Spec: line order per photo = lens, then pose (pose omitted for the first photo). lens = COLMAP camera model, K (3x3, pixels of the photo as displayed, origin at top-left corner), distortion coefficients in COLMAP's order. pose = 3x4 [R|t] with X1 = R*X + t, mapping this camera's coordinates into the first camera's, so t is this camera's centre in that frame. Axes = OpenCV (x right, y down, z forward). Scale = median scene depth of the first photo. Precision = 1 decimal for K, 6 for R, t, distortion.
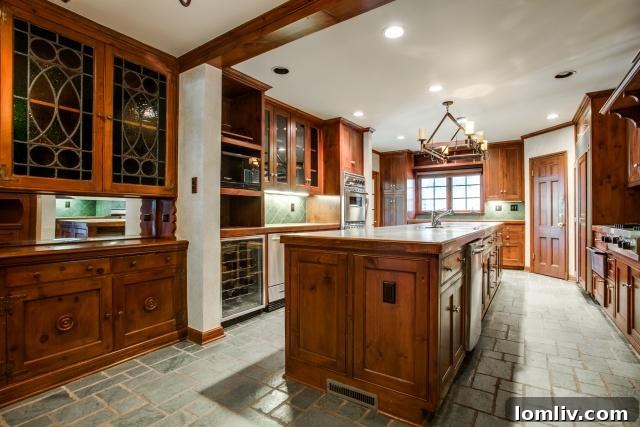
lens RADIAL K [[316.1, 0, 320.8], [0, 316.1, 215.1], [0, 0, 1]] dist [-0.030933, -0.000956]
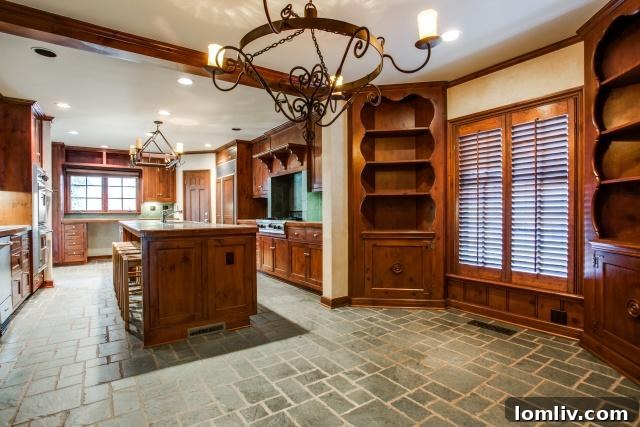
lens RADIAL K [[316.1, 0, 318.2], [0, 316.1, 214.1], [0, 0, 1]] dist [-0.030933, -0.000956]
pose [[0.378839, -0.005059, 0.925449, -0.325820], [0.007429, 0.999969, 0.002425, 0.001260], [-0.925433, 0.005956, 0.378865, -0.025557]]
